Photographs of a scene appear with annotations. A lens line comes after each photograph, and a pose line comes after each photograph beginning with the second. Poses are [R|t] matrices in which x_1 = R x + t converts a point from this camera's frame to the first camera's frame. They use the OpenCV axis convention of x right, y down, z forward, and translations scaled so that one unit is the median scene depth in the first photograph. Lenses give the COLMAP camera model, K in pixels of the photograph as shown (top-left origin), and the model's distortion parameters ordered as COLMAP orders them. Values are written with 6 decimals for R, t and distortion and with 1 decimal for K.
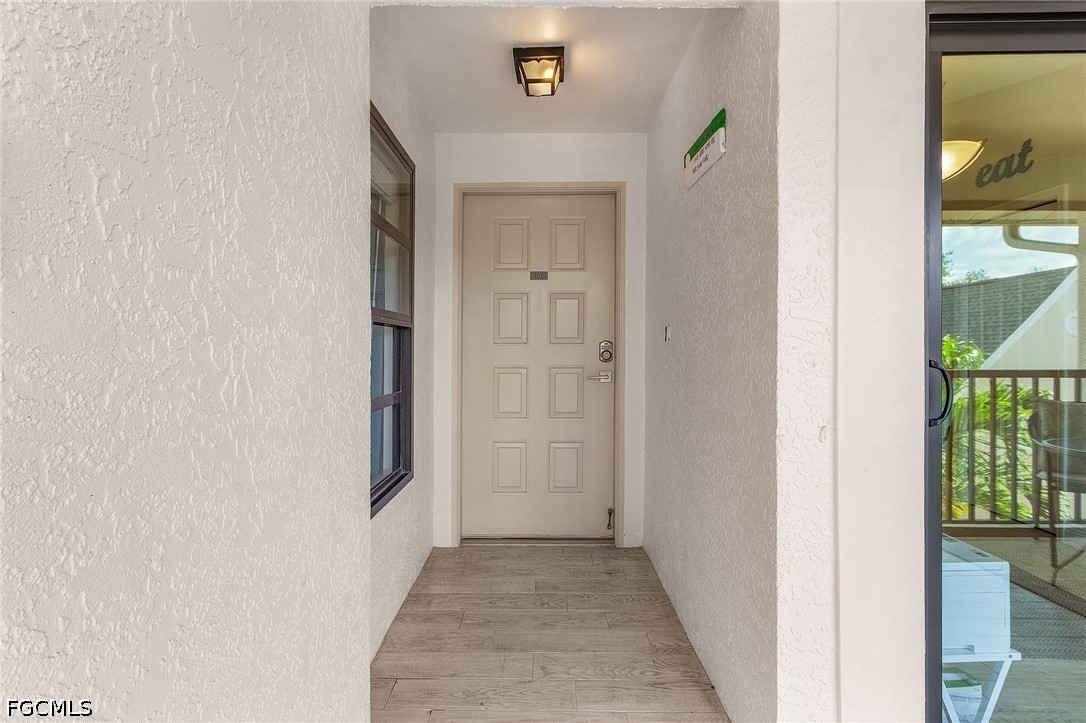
lens RADIAL K [[514.6, 0, 538.4], [0, 514.6, 352.7], [0, 0, 1]] dist [0.002788, -0.000806]
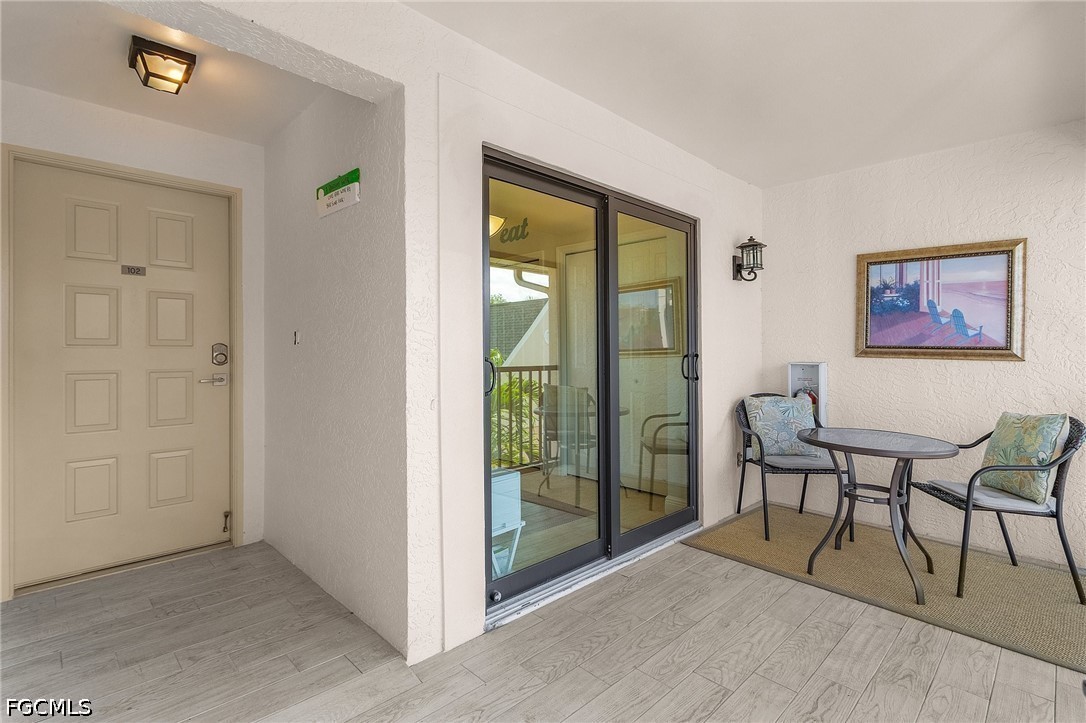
lens RADIAL K [[514.6, 0, 538.4], [0, 514.6, 352.7], [0, 0, 1]] dist [0.002788, -0.000806]
pose [[0.709376, -0.000211, 0.704830, -0.137283], [0.007419, 0.999947, -0.007167, 0.005845], [-0.704791, 0.010313, 0.709340, -0.144005]]
